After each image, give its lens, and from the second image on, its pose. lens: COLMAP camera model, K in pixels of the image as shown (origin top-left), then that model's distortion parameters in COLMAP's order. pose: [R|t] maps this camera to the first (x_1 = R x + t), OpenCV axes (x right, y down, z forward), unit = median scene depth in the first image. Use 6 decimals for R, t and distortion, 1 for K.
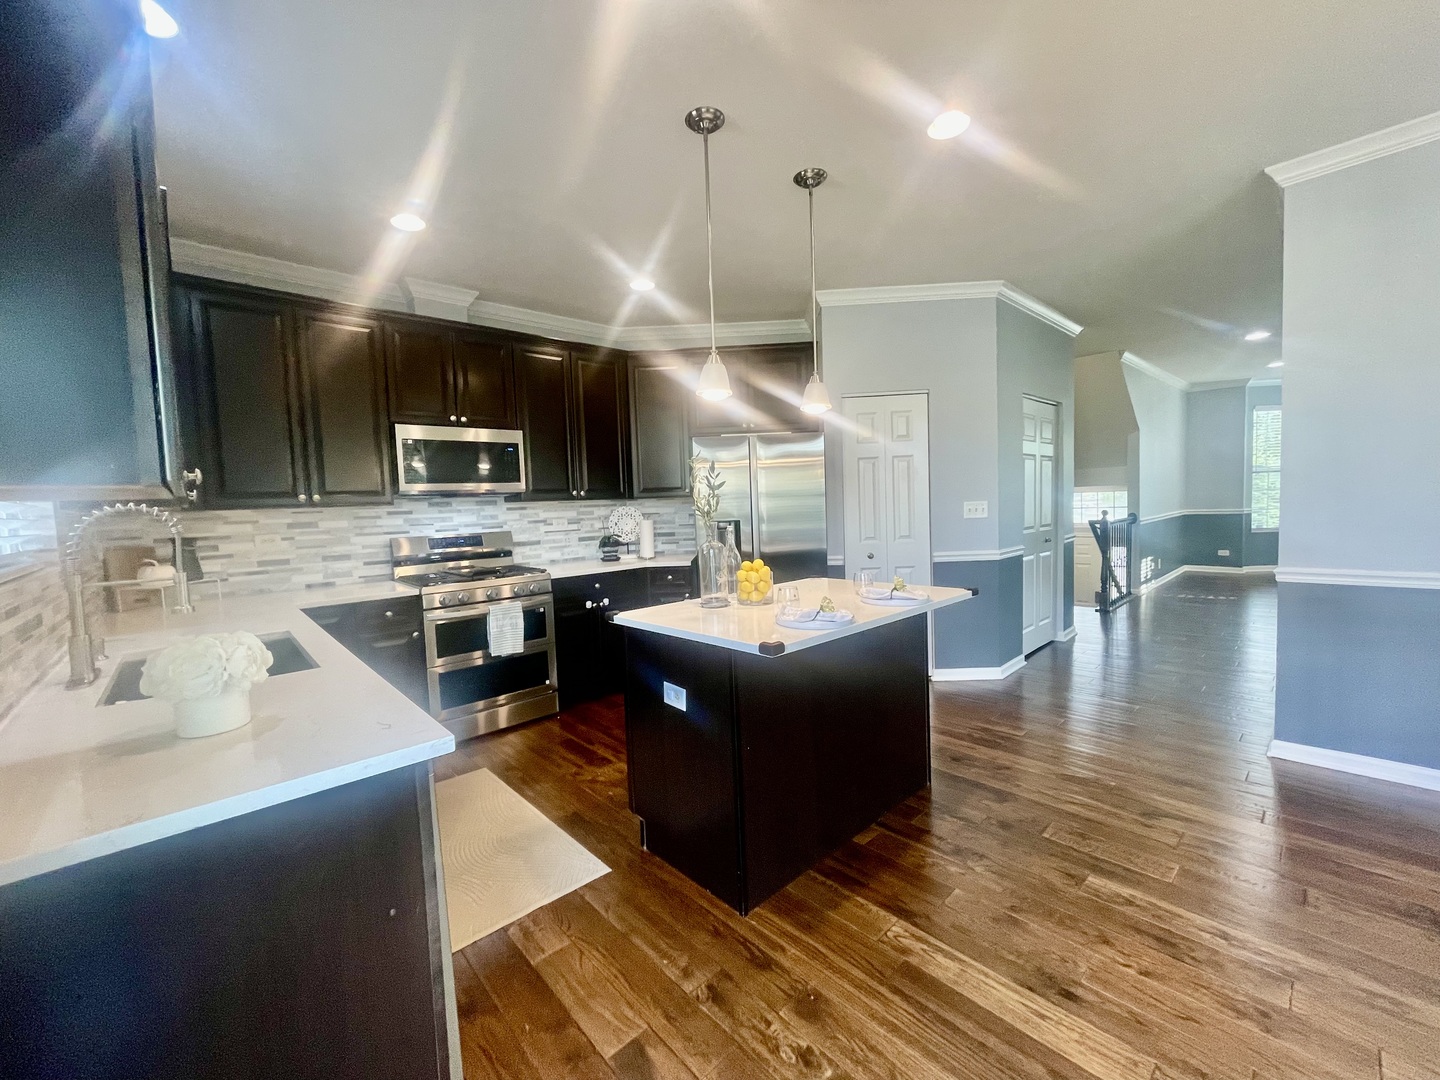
lens RADIAL K [[583.5, 0, 712.8], [0, 583.5, 536.7], [0, 0, 1]] dist [-0.001424, -0.000159]
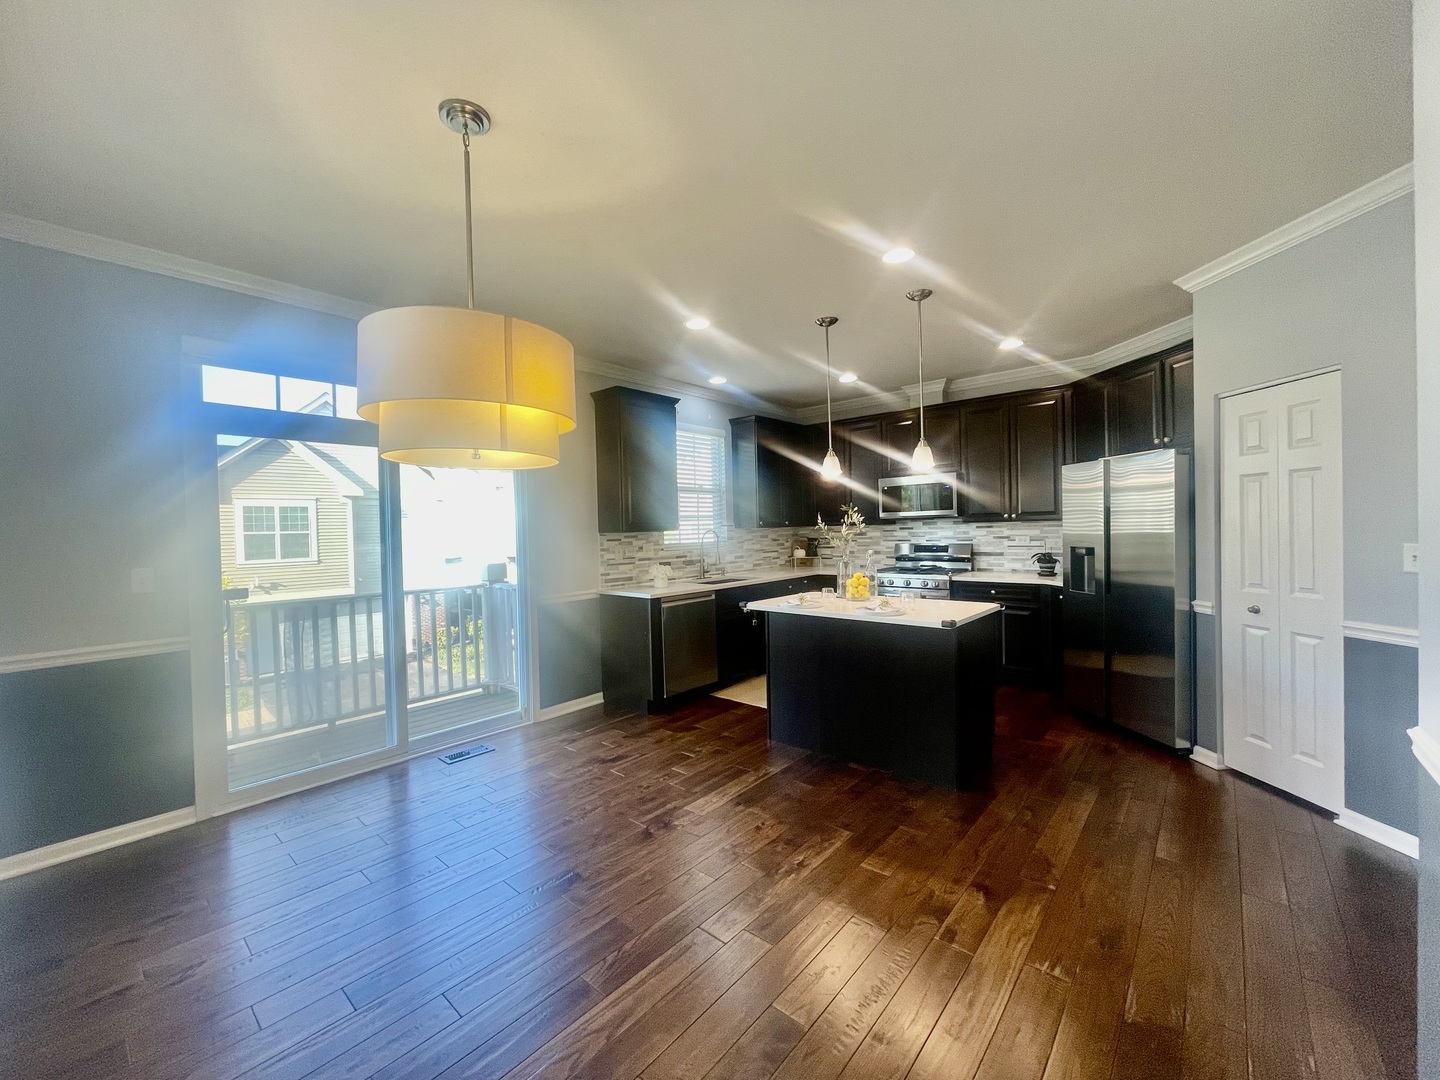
lens RADIAL K [[570.1, 0, 708.3], [0, 570.1, 539.4], [0, 0, 1]] dist [0.000253, 0.000037]
pose [[0.107235, 0.055452, -0.992686, 1.016877], [-0.035714, 0.998014, 0.051892, -0.075093], [0.993592, 0.029888, 0.109002, 0.283179]]
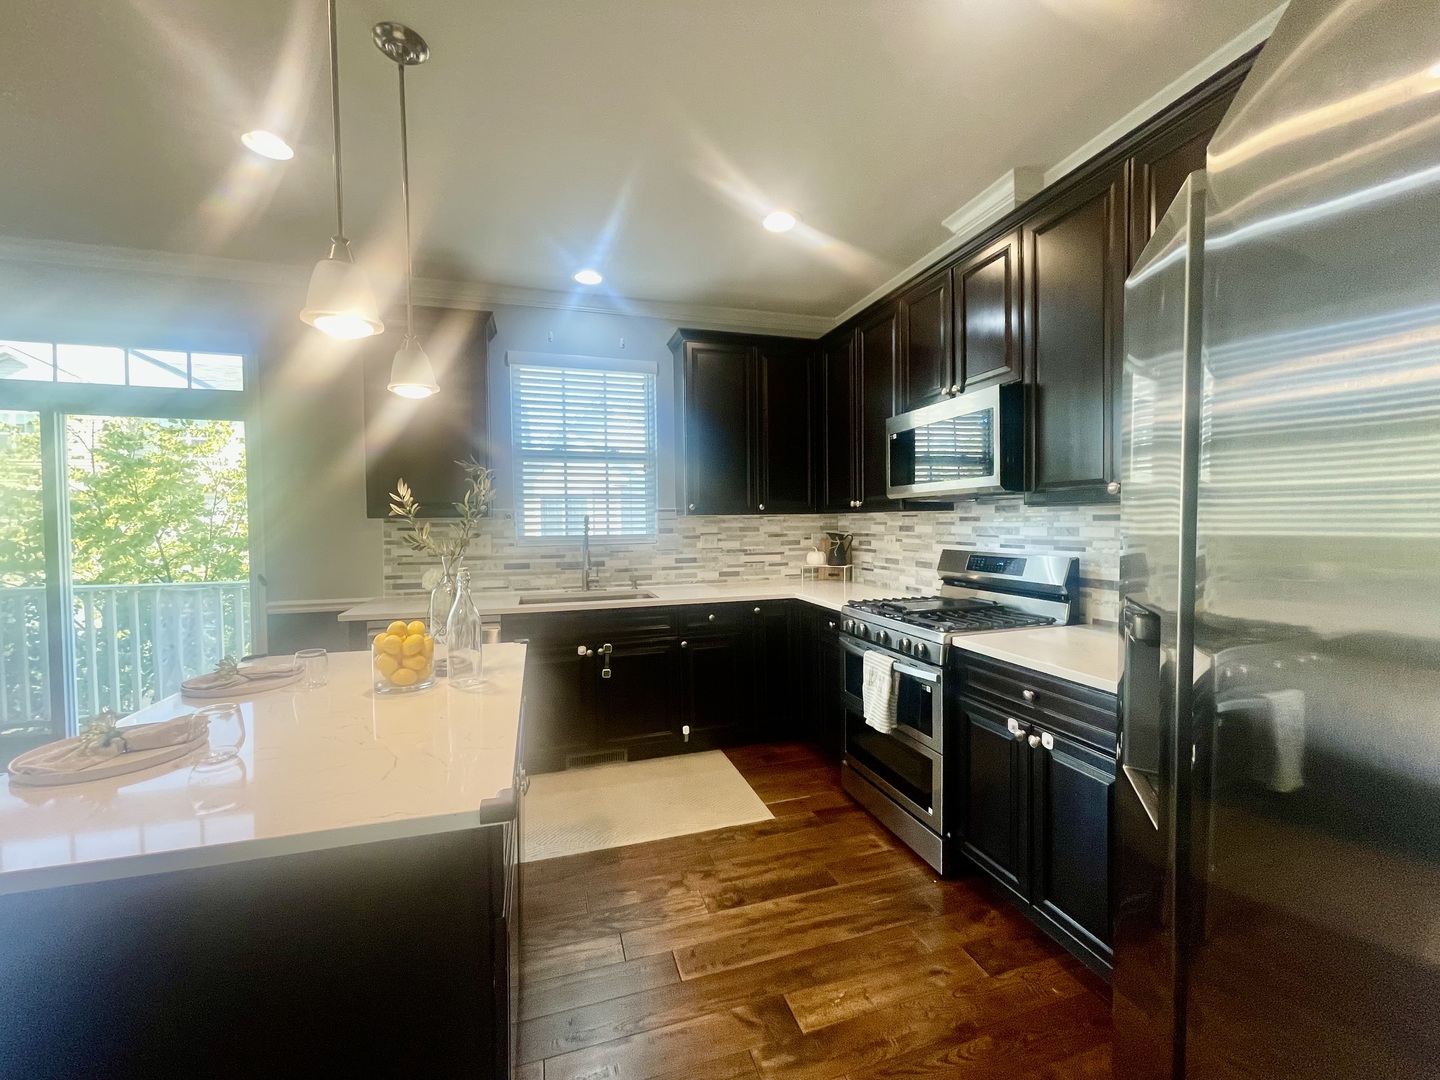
lens RADIAL K [[582.2, 0, 714.8], [0, 582.2, 540.6], [0, 0, 1]] dist [-0.002160, -0.000179]
pose [[-0.421167, 0.073396, -0.904009, 0.334117], [-0.025245, 0.995386, 0.092576, -0.078150], [0.906632, 0.061812, -0.417371, 1.043945]]
